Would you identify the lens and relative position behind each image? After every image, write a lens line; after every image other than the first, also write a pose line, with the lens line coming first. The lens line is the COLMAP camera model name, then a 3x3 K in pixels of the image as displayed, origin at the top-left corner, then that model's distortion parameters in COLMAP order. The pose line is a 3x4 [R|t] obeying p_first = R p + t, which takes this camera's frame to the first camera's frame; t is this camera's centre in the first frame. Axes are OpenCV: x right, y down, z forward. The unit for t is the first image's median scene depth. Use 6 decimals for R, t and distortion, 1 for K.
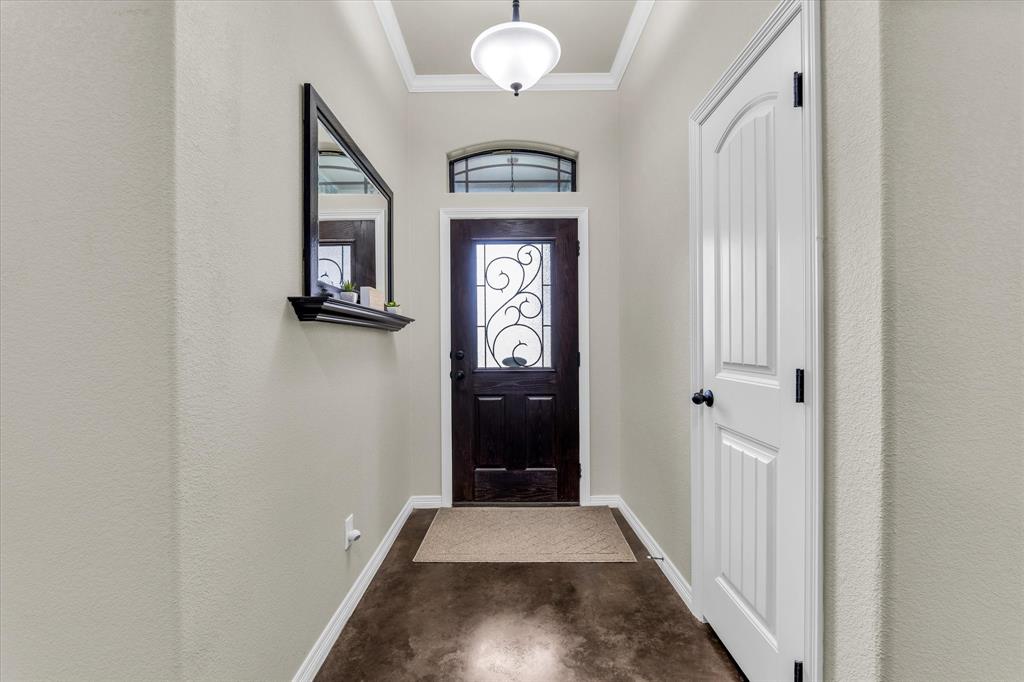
lens RADIAL K [[434.0, 0, 512.3], [0, 434.0, 345.8], [0, 0, 1]] dist [-0.001693, -0.000140]
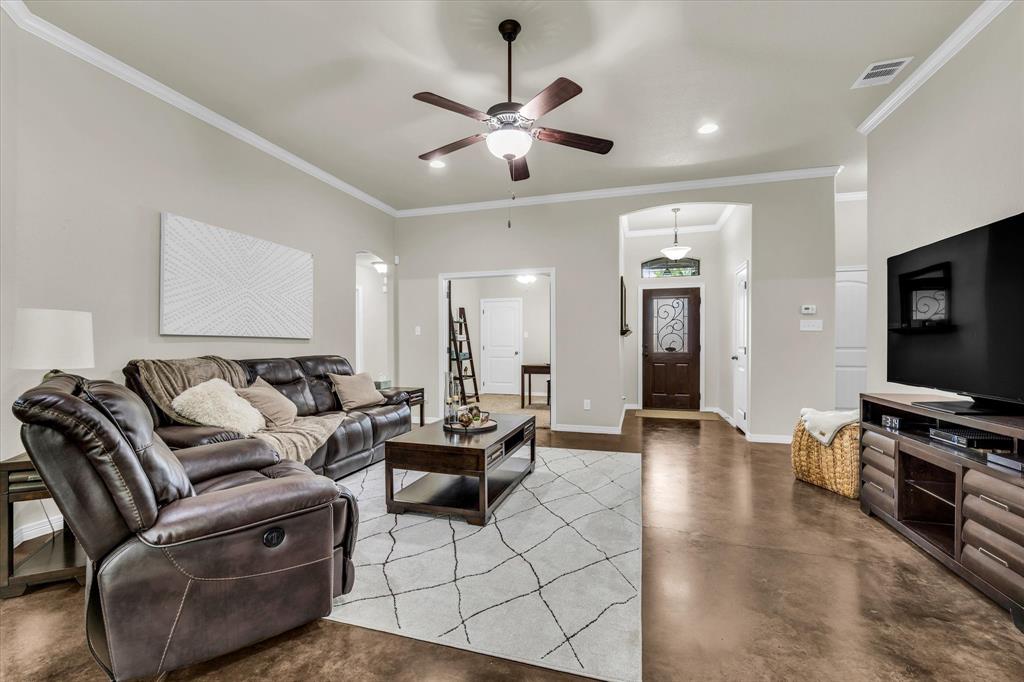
lens RADIAL K [[443.8, 0, 512.0], [0, 443.8, 341.0], [0, 0, 1]] dist [-0.022343, -0.000352]
pose [[0.955787, 0.003998, -0.294032, -0.111515], [-0.006817, 0.999940, -0.008564, 0.018212], [0.293980, 0.010190, 0.955757, -1.526799]]
